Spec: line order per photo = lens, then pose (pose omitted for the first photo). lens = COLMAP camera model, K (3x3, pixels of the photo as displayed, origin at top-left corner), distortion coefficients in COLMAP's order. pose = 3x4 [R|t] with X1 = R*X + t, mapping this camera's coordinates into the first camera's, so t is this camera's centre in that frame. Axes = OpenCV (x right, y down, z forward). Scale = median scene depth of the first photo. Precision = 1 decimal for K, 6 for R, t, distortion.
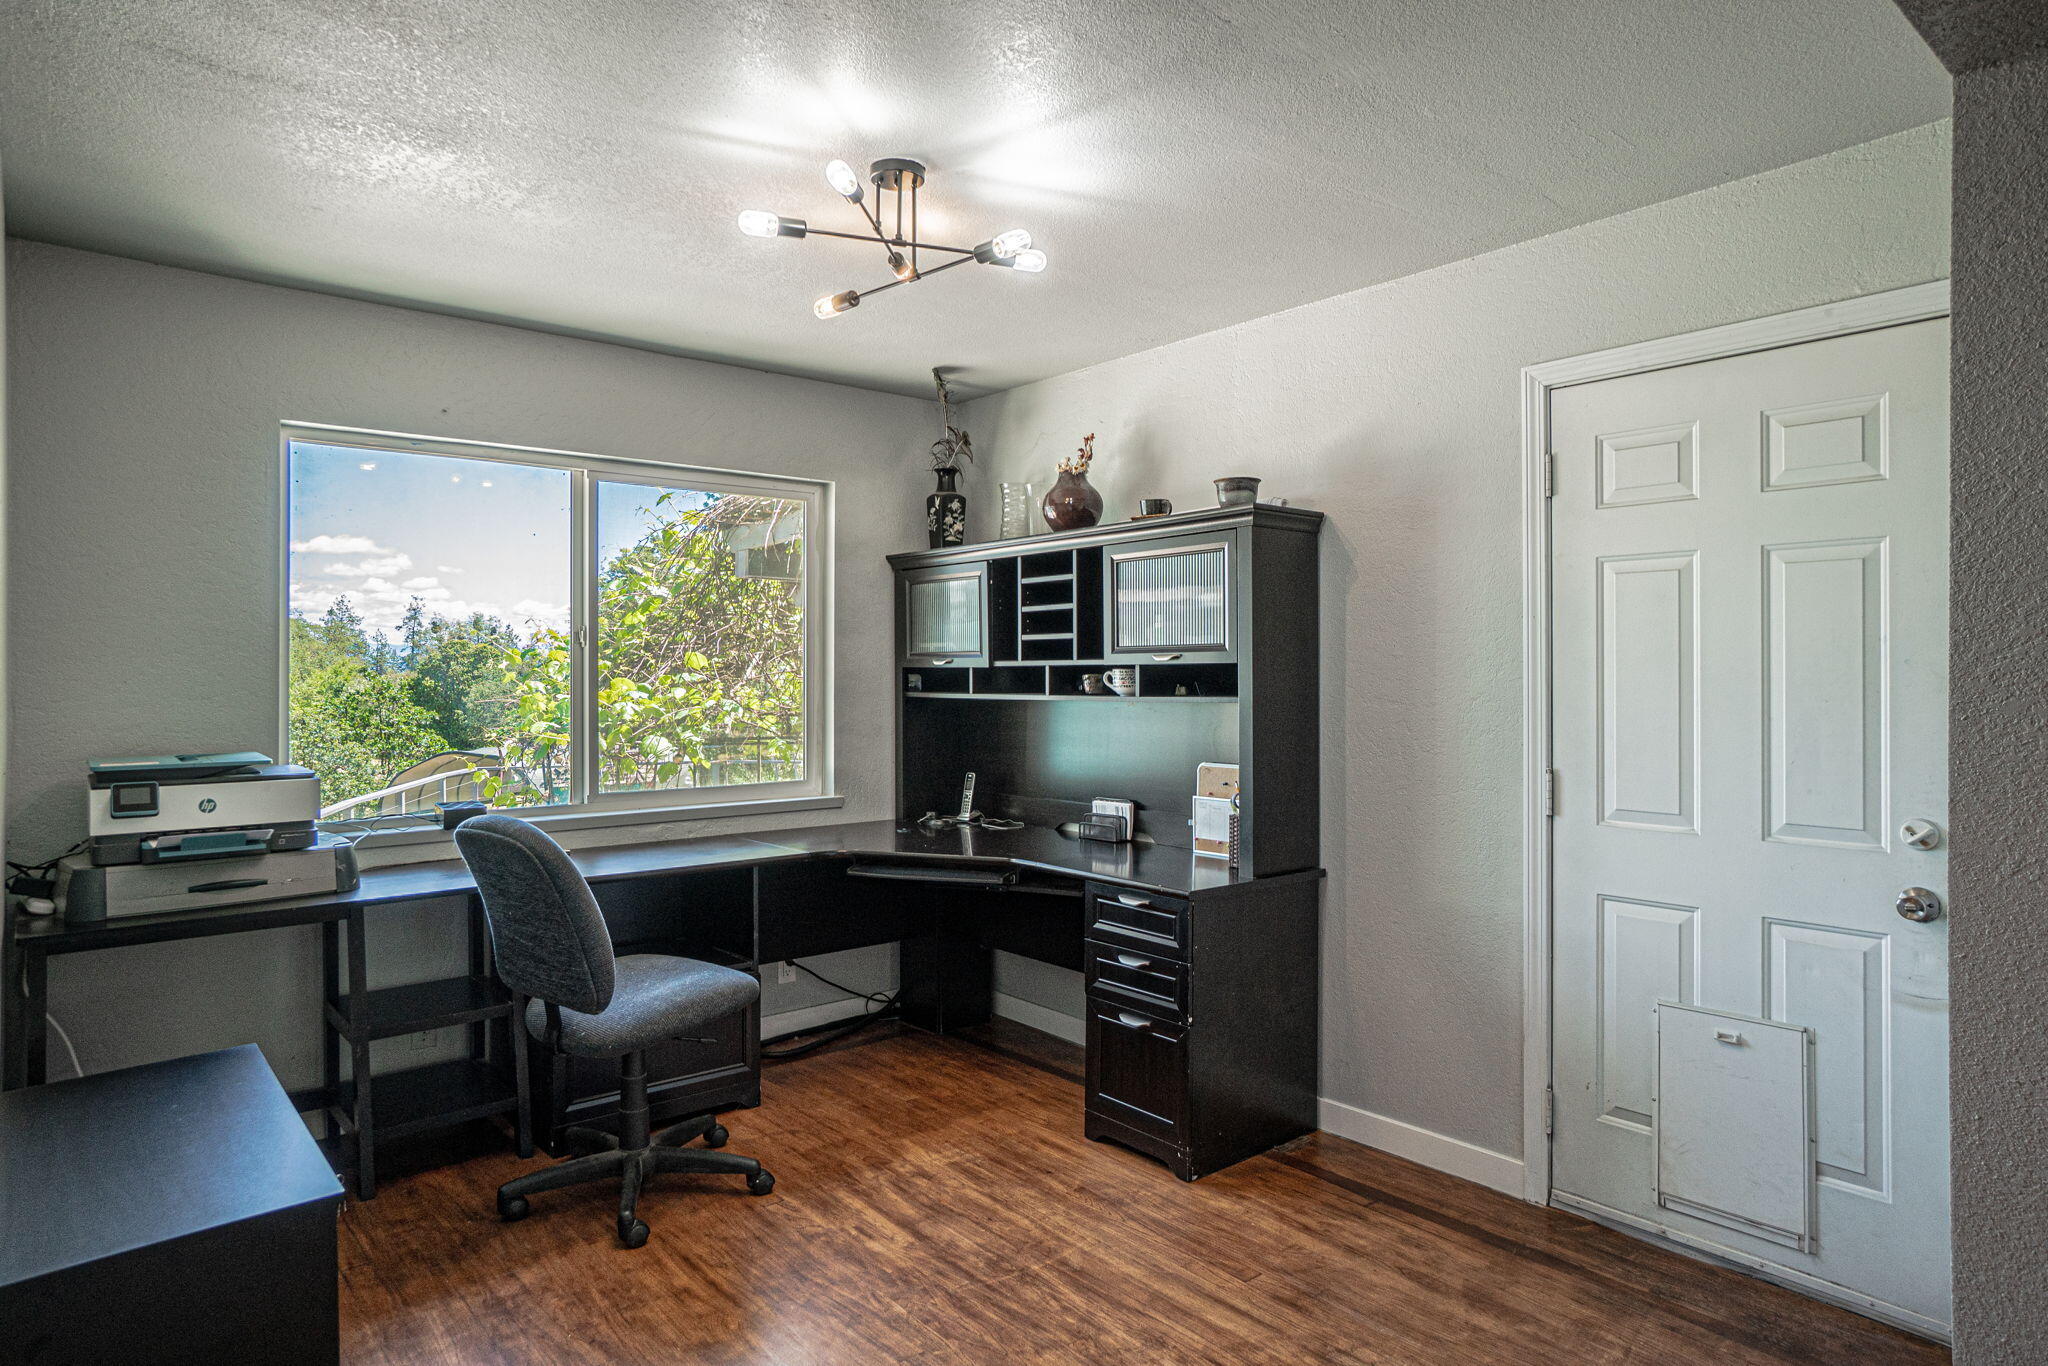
lens RADIAL K [[1160.9, 0, 1024.4], [0, 1160.9, 683.6], [0, 0, 1]] dist [0.005336, 0.001529]
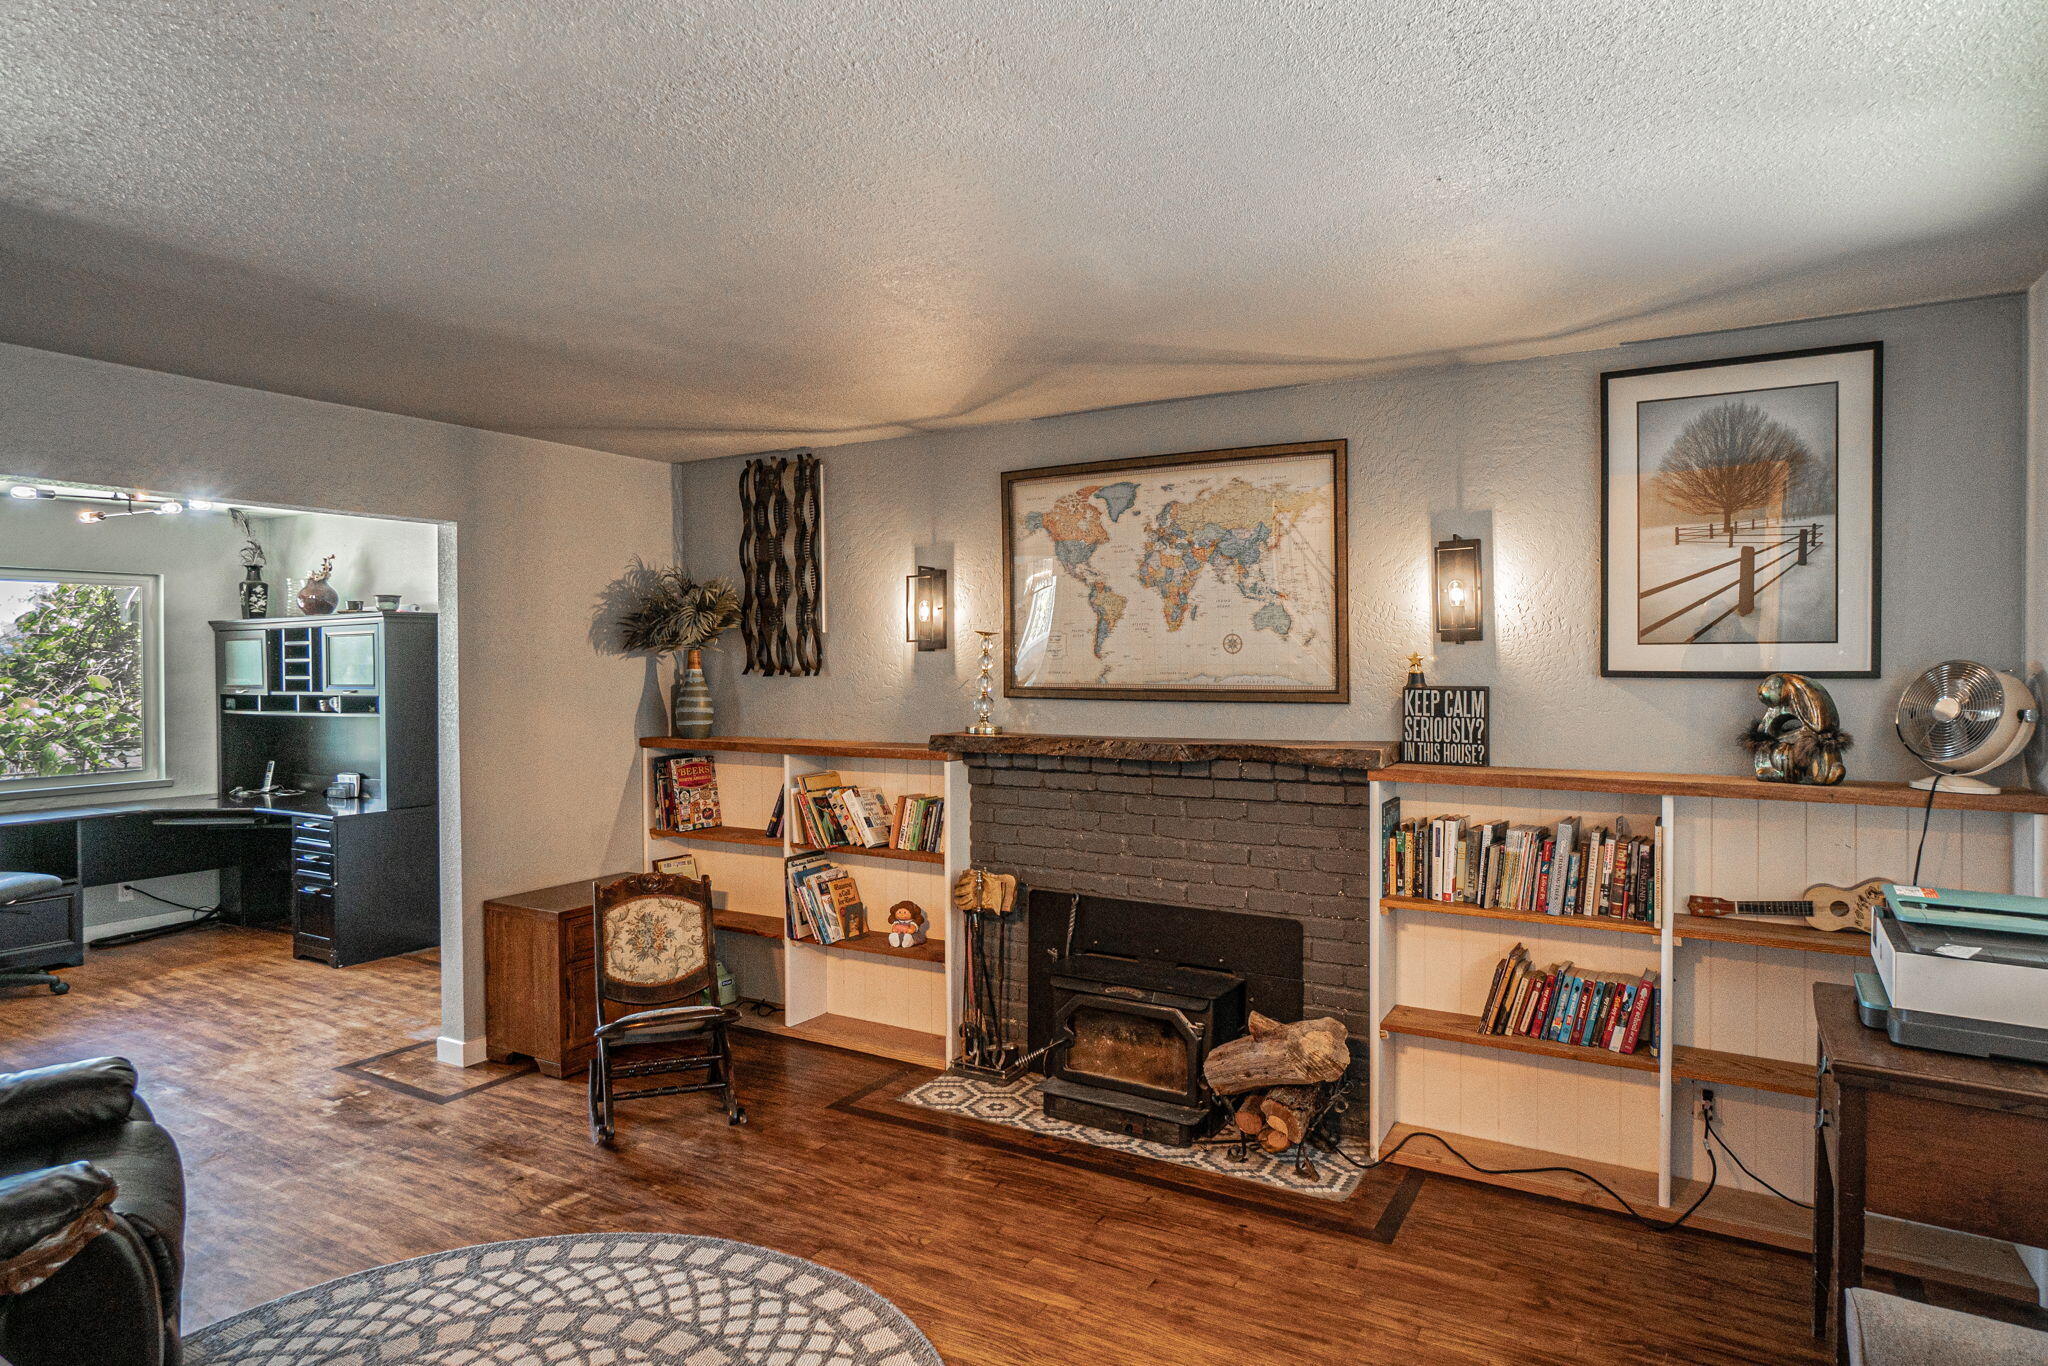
lens RADIAL K [[1160.9, 0, 1036.4], [0, 1160.9, 675.2], [0, 0, 1]] dist [0.005336, 0.001529]
pose [[0.947331, -0.011086, 0.320065, 0.479423], [0.010076, 0.999938, 0.004811, -0.040089], [-0.320098, -0.001332, 0.947383, -0.911295]]
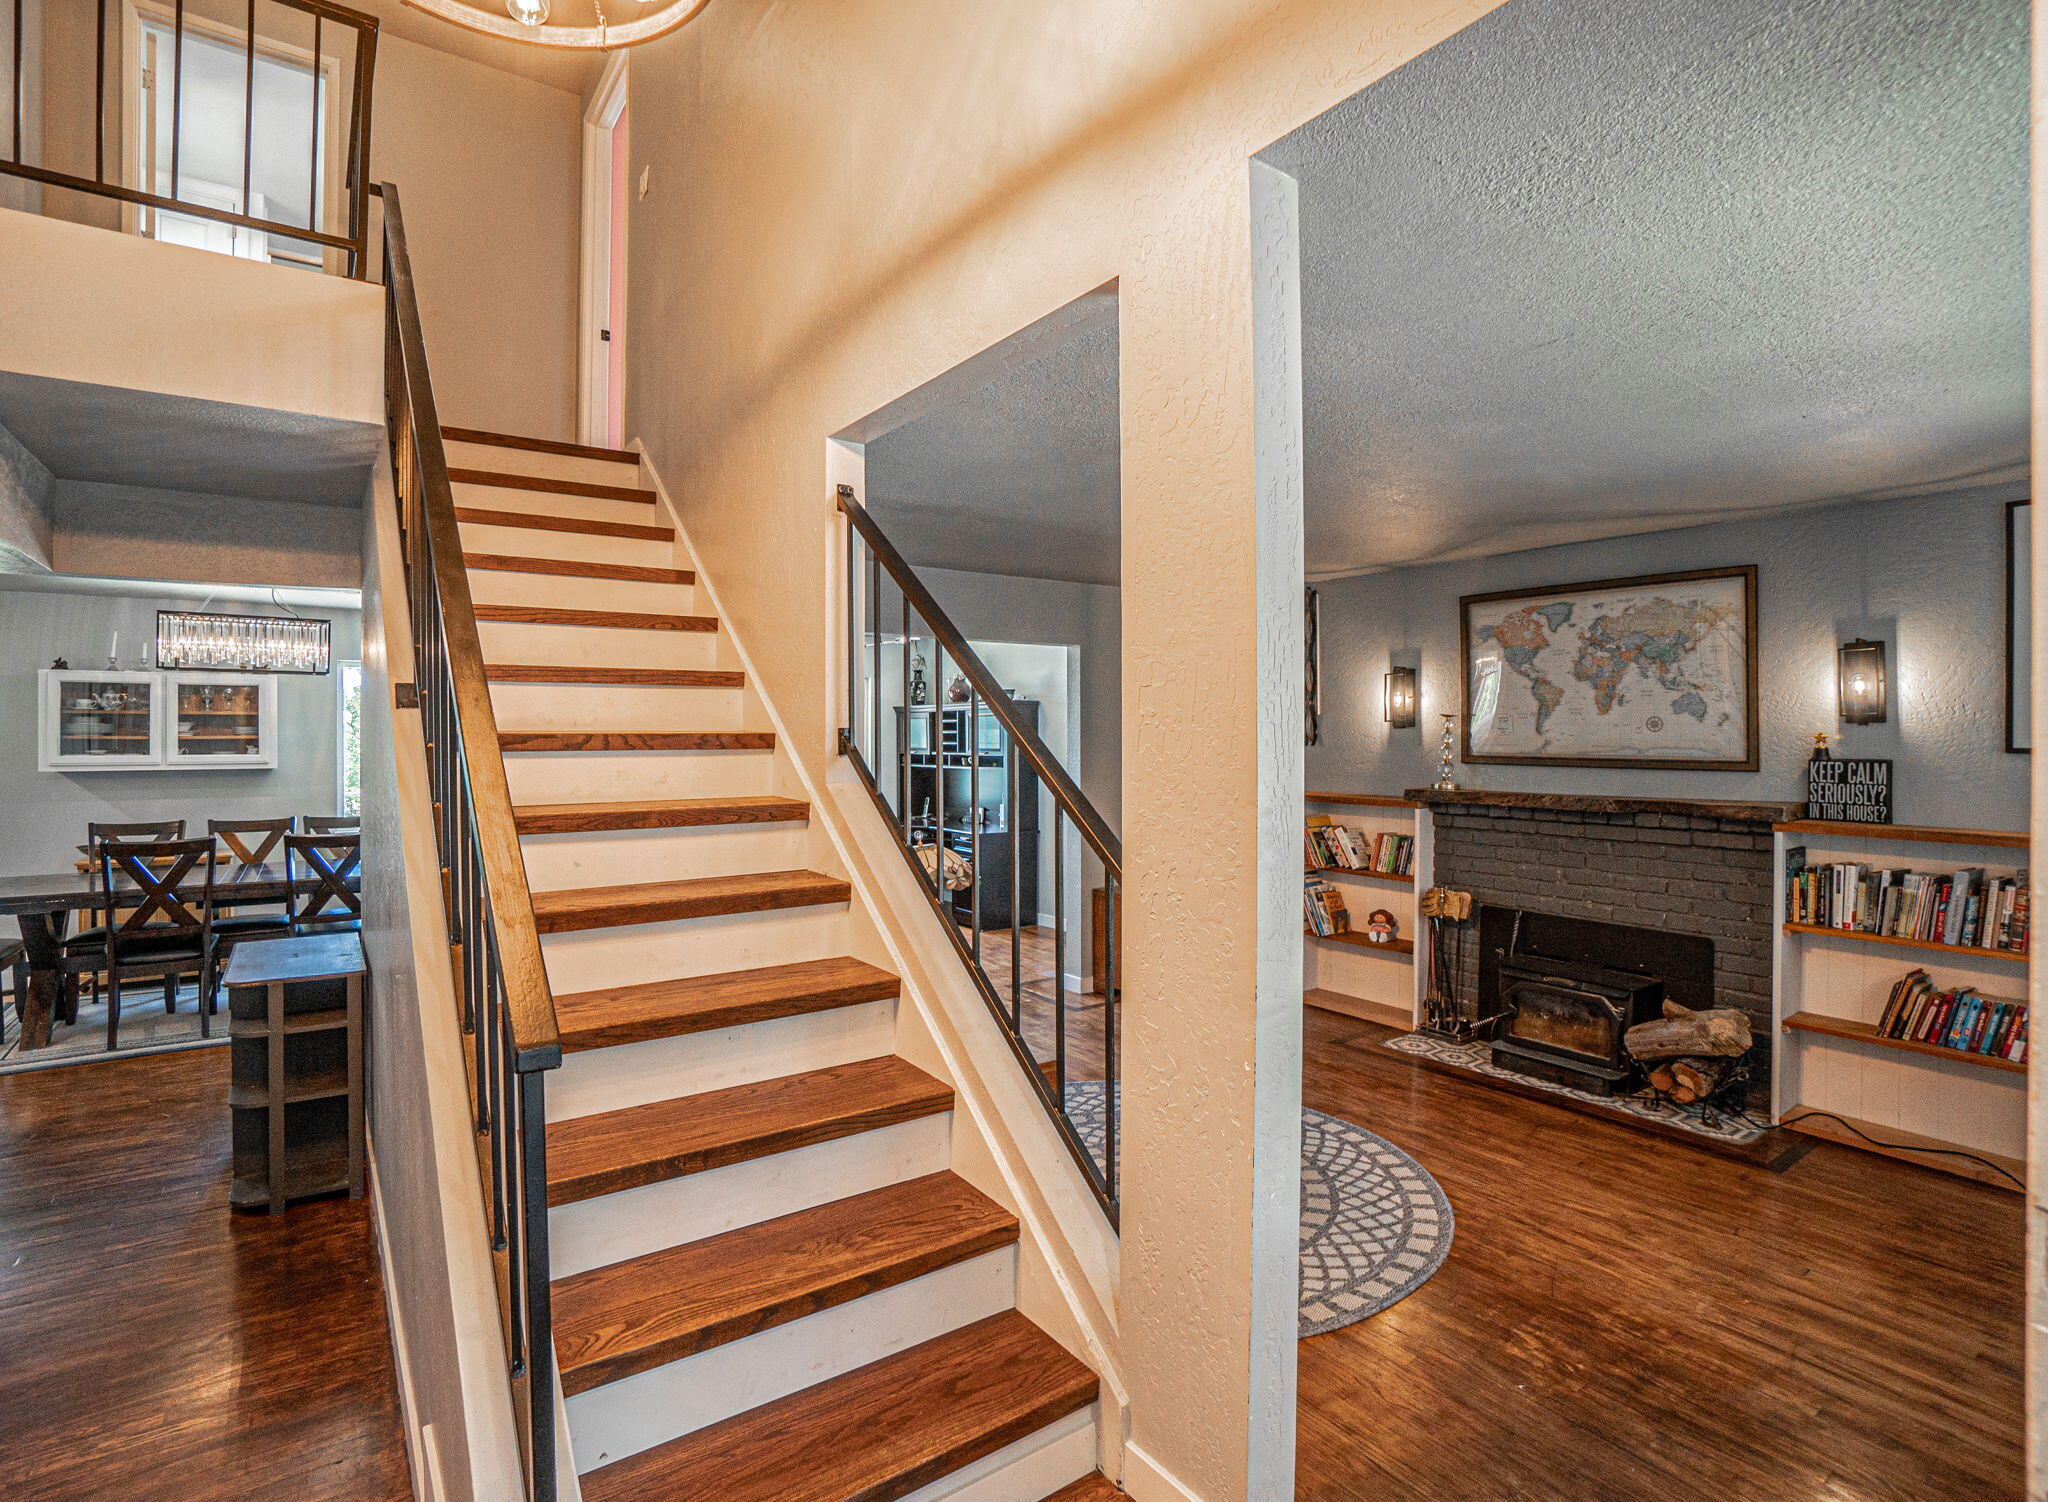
lens RADIAL K [[1007.3, 0, 1014.4], [0, 1007.3, 740.2], [0, 0, 1]] dist [-0.032162, 0.013917]
pose [[0.995535, -0.002591, -0.094357, 0.362382], [0.002459, 0.999996, -0.001515, -0.042551], [0.094360, 0.001276, 0.995537, -1.171388]]
